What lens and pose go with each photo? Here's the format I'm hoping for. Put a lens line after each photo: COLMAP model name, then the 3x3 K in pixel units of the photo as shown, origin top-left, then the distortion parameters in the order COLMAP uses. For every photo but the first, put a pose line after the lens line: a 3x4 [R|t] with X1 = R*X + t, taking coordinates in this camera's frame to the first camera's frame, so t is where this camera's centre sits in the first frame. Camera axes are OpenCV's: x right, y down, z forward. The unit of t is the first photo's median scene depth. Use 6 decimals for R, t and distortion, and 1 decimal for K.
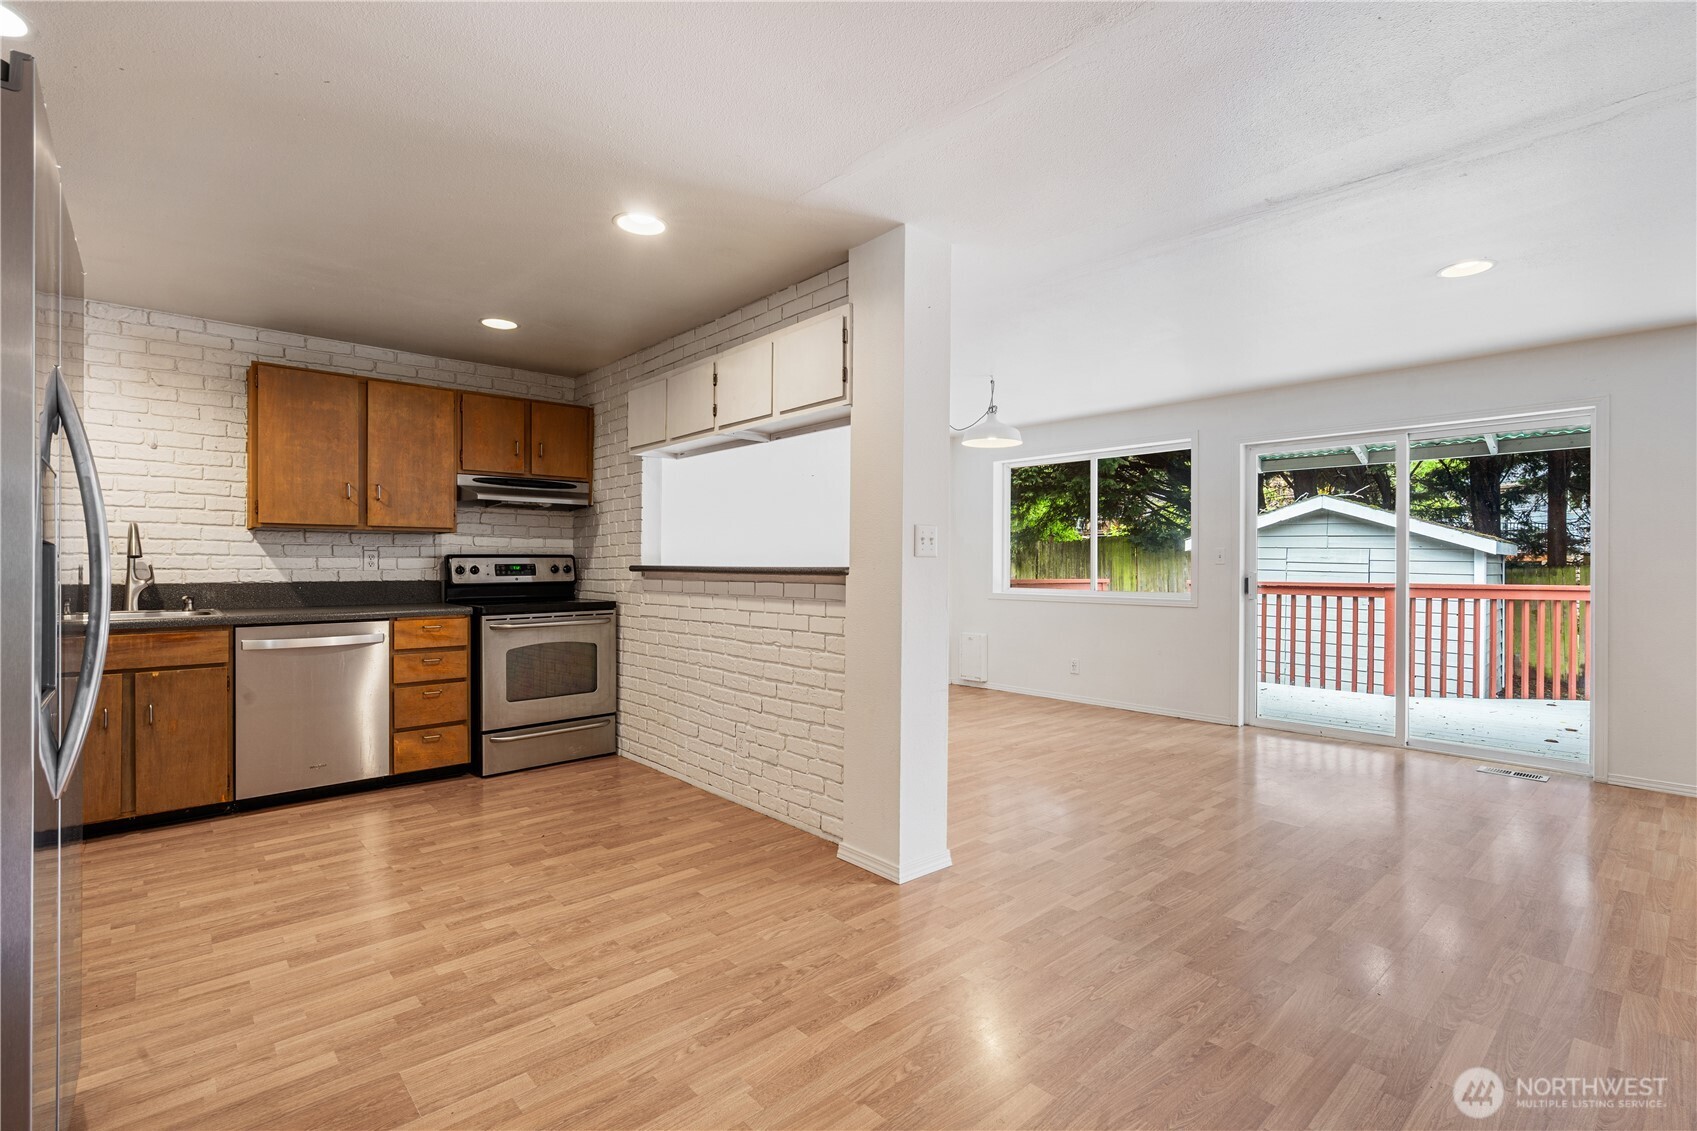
lens RADIAL K [[771.7, 0, 846.3], [0, 771.7, 564.6], [0, 0, 1]] dist [-0.002103, 0.000648]
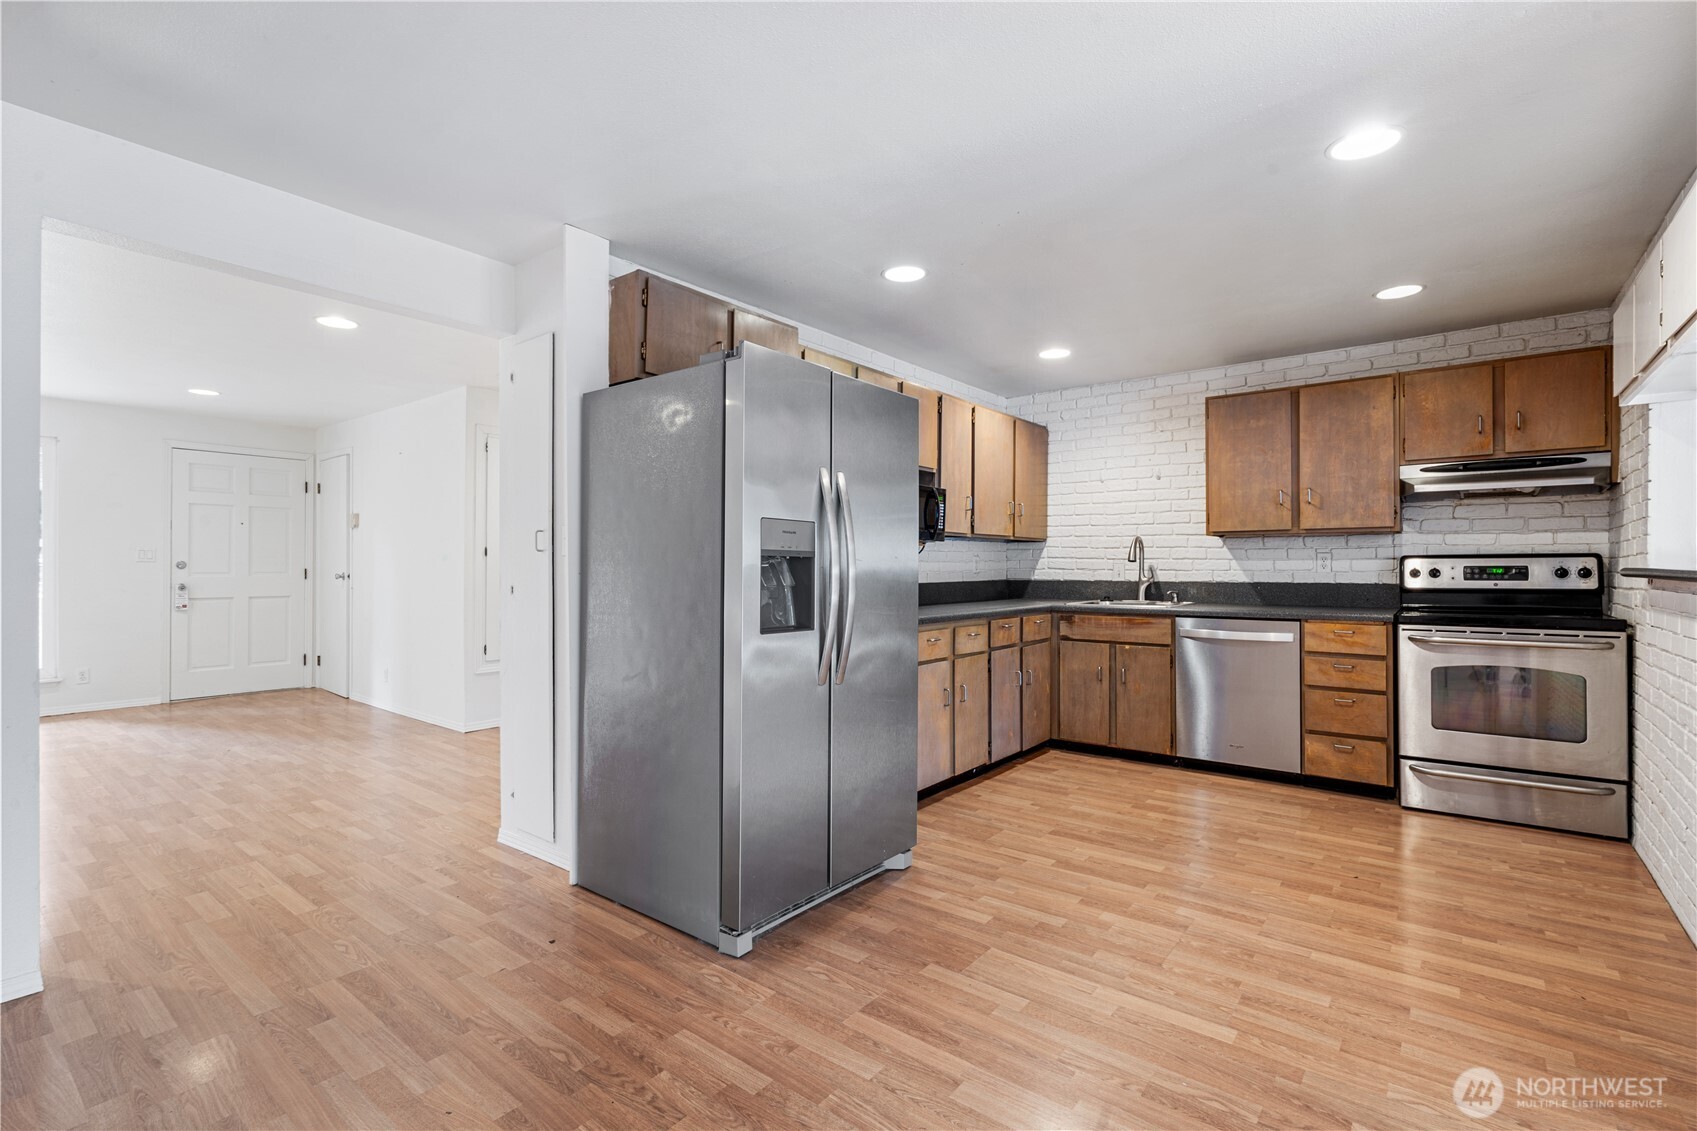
lens RADIAL K [[771.7, 0, 846.3], [0, 771.7, 564.6], [0, 0, 1]] dist [-0.002103, 0.000648]
pose [[0.168566, -0.002785, -0.985686, 0.298833], [0.000322, 0.999996, -0.002770, -0.000160], [0.985690, 0.000149, 0.168567, 0.227467]]
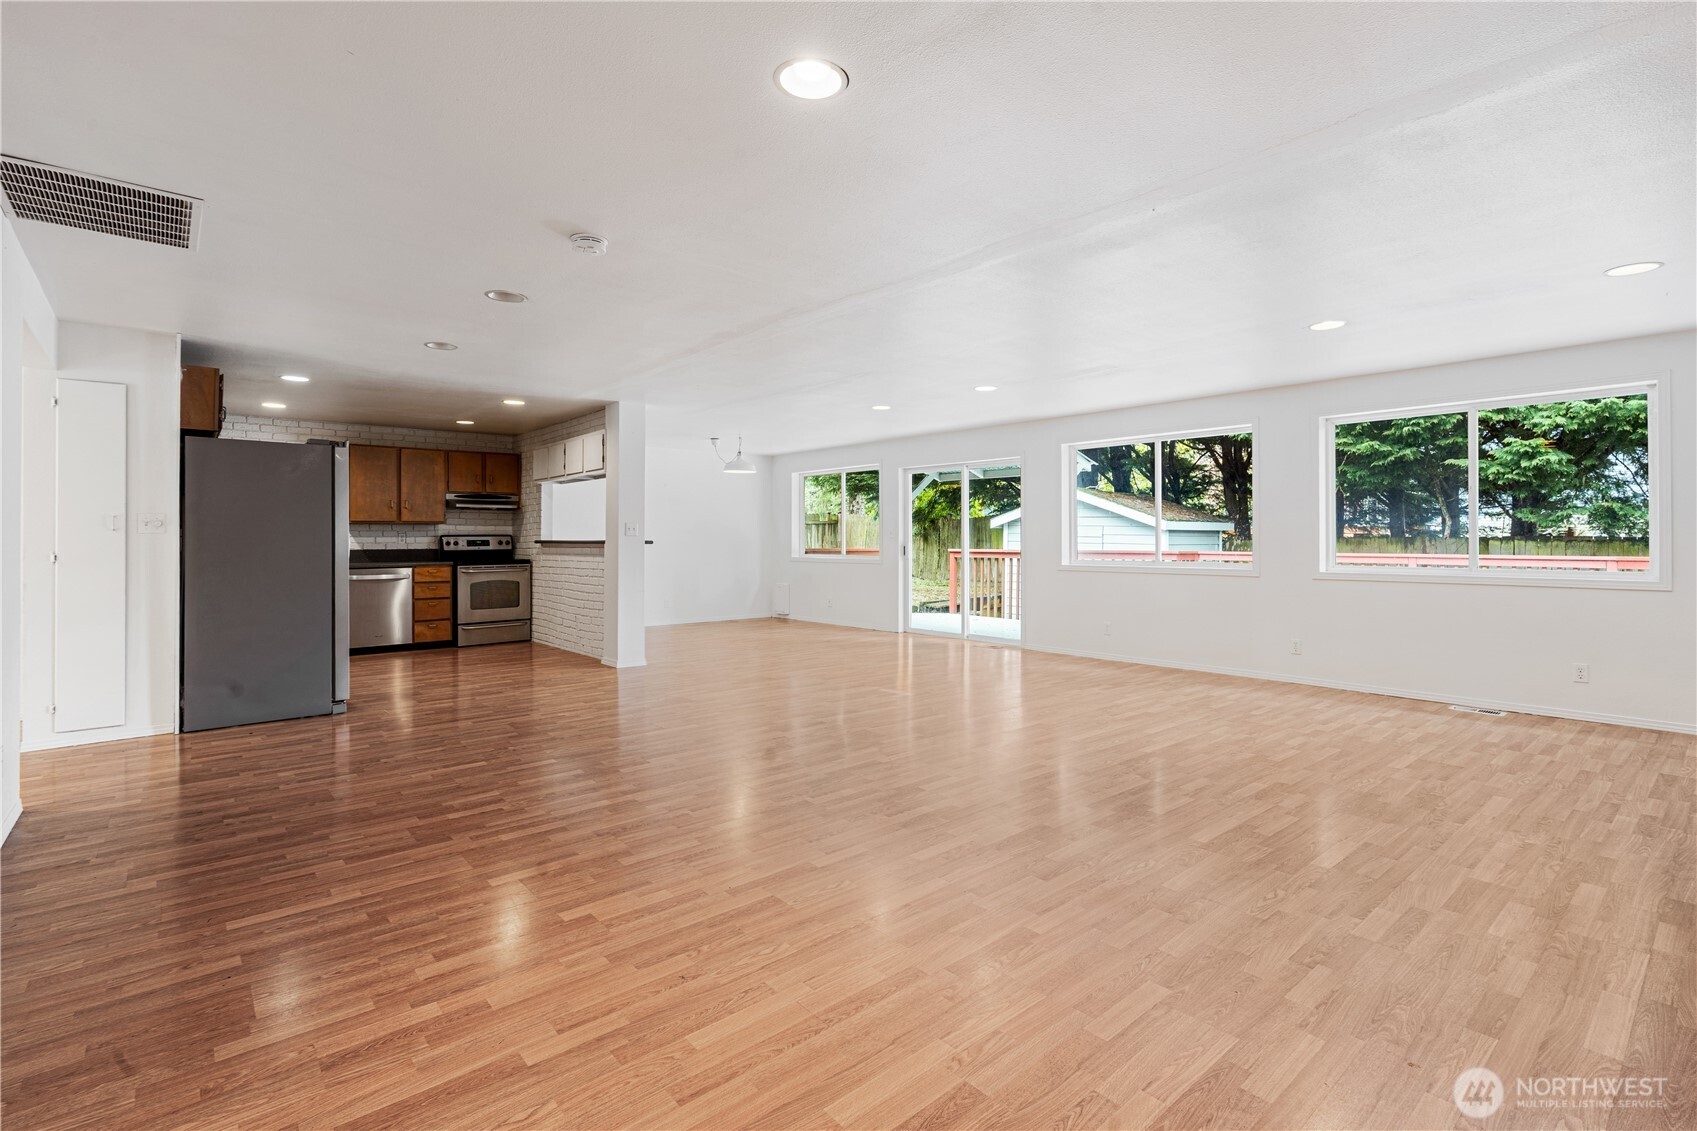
lens RADIAL K [[784.2, 0, 847.8], [0, 784.2, 534.5], [0, 0, 1]] dist [-0.001156, -0.000015]
pose [[0.999849, -0.004989, -0.016650, 0.580104], [0.004879, 0.999966, -0.006662, 0.003329], [0.016682, 0.006580, 0.999839, -1.028163]]
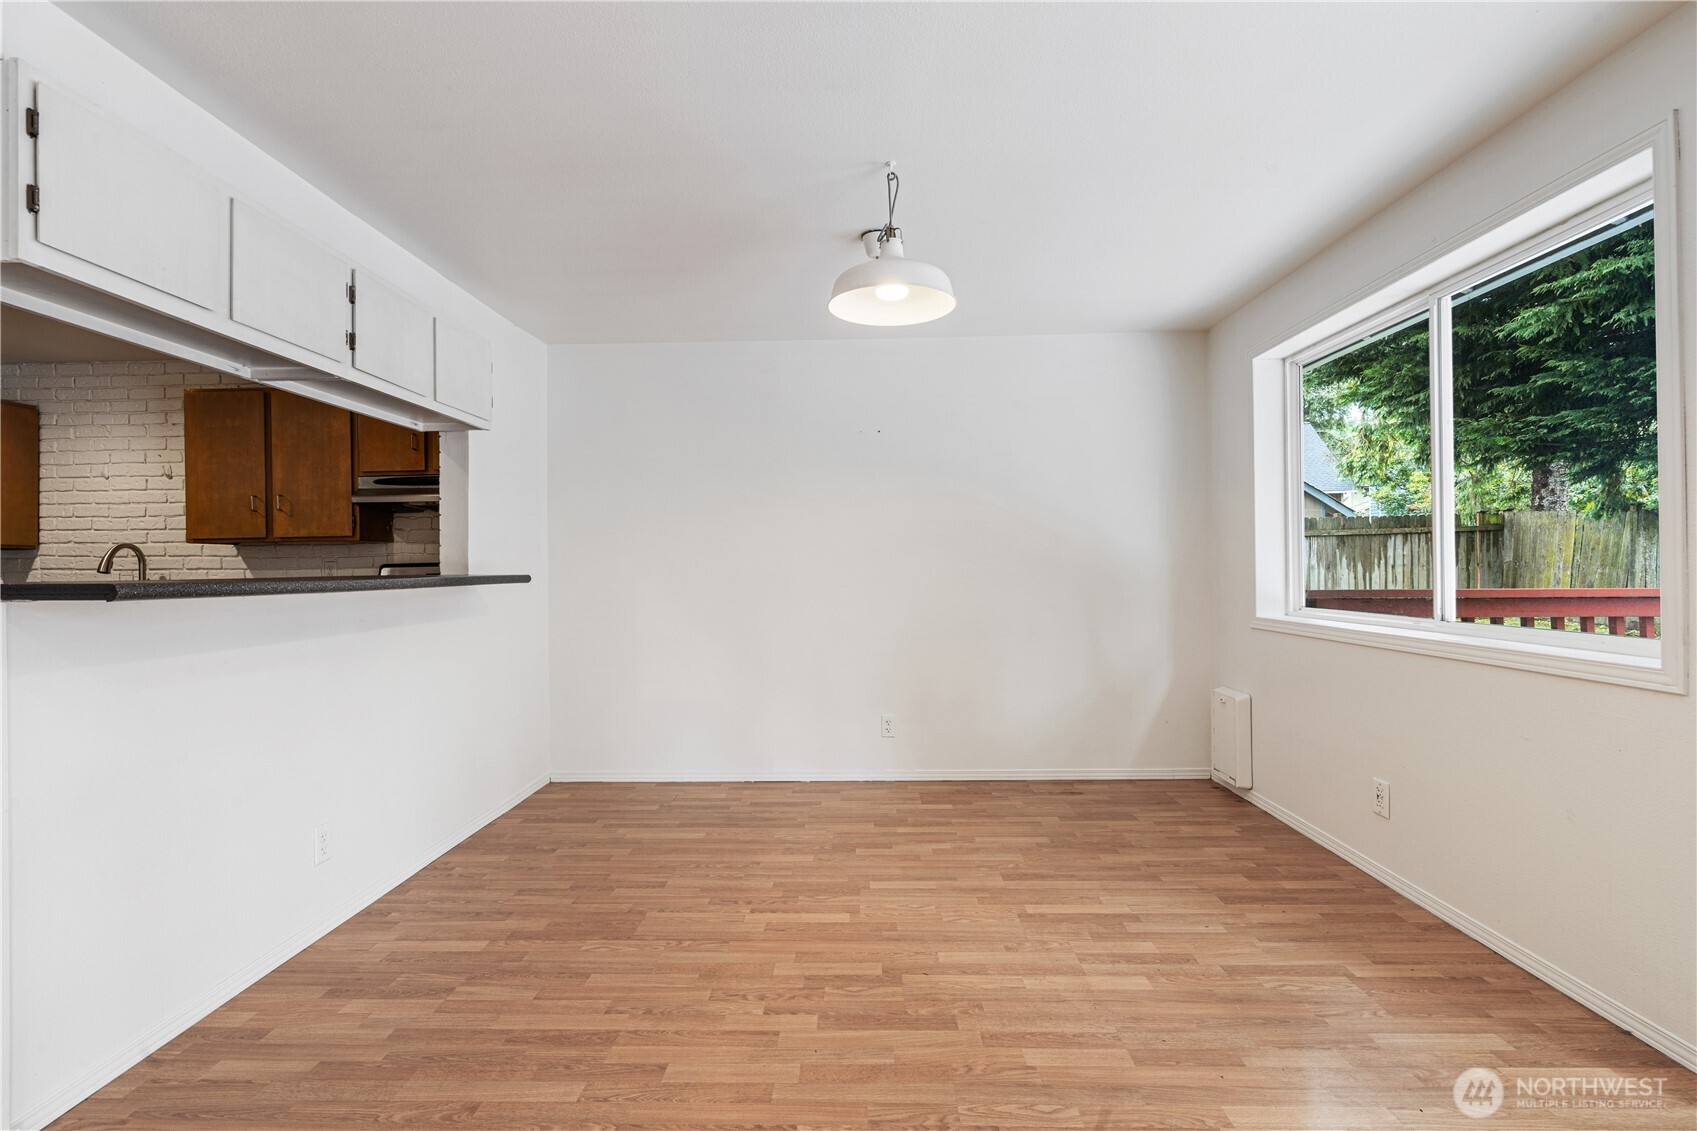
lens RADIAL K [[771.7, 0, 846.3], [0, 771.7, 564.6], [0, 0, 1]] dist [-0.002103, 0.000648]
pose [[0.730386, -0.015876, -0.682850, 0.597227], [0.015645, 0.999856, -0.006512, 0.002602], [0.682855, -0.005927, 0.730529, 0.785344]]
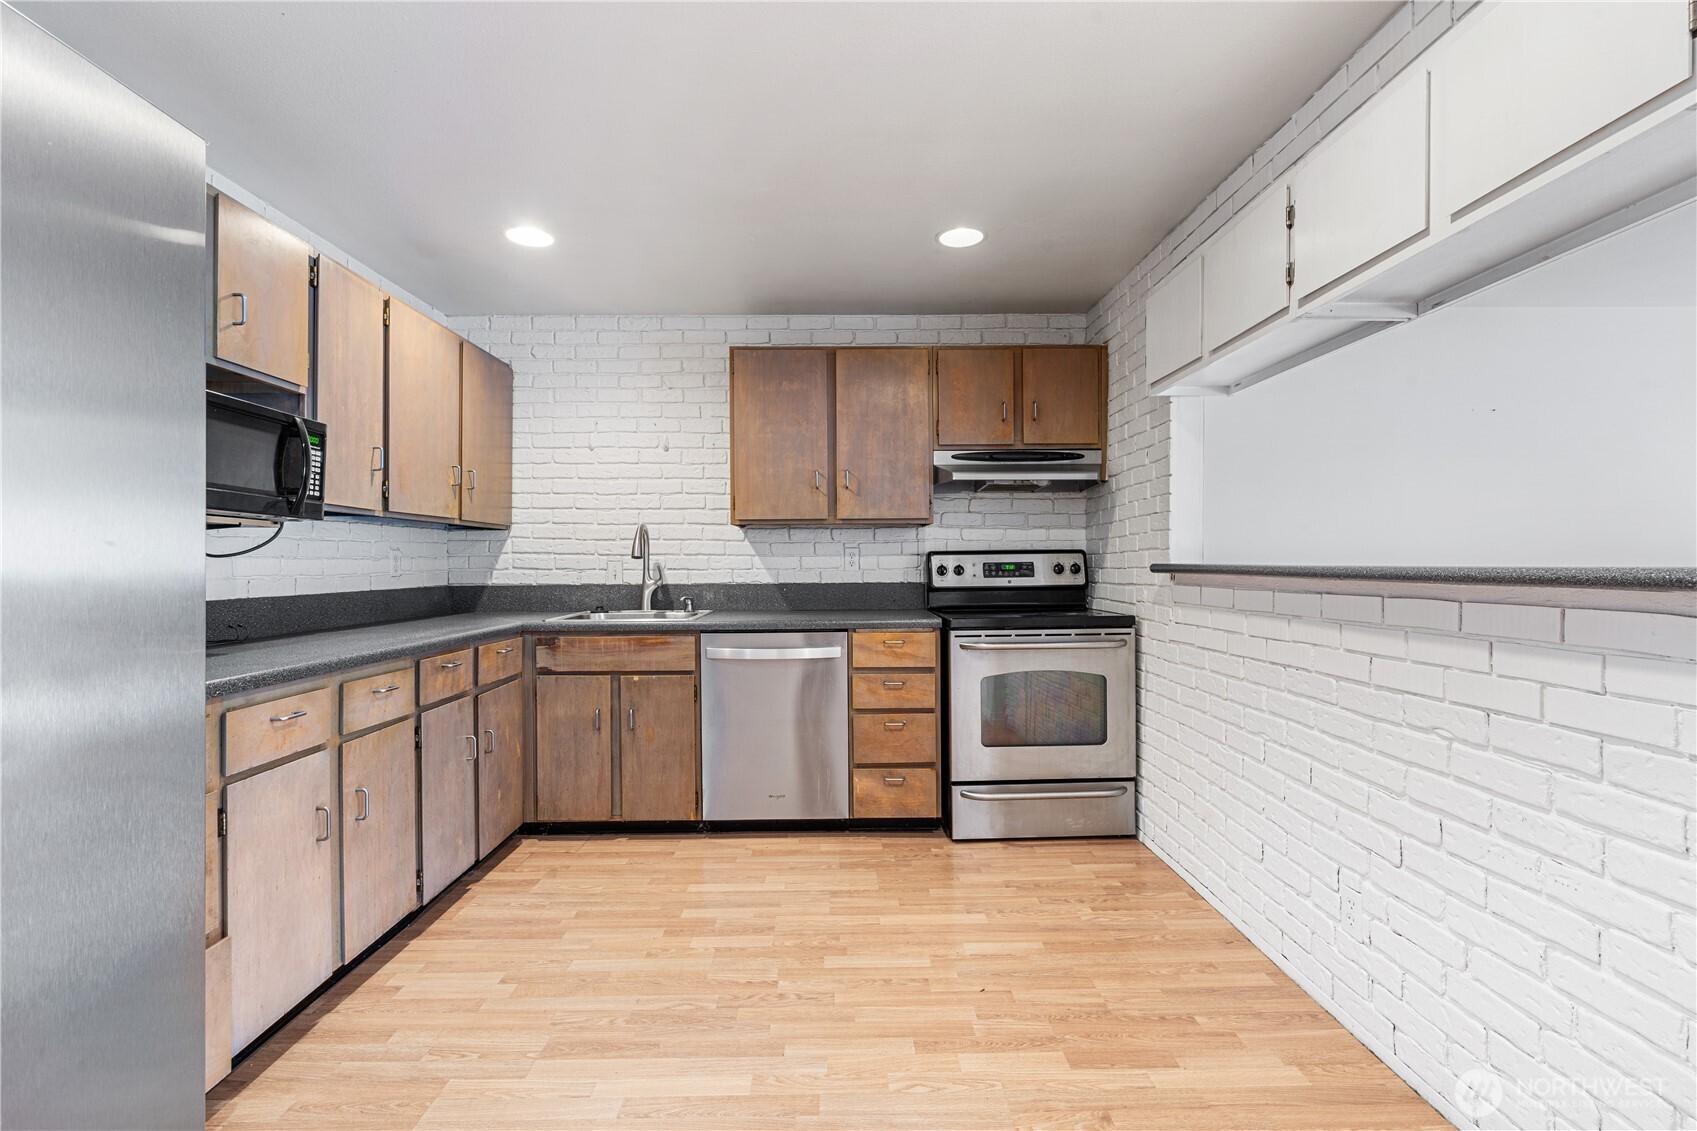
lens RADIAL K [[771.7, 0, 846.3], [0, 771.7, 564.6], [0, 0, 1]] dist [-0.002103, 0.000648]
pose [[0.753978, -0.003492, -0.656891, -0.047420], [0.005729, 0.999983, 0.001260, -0.000465], [0.656875, -0.004713, 0.753985, 0.359911]]
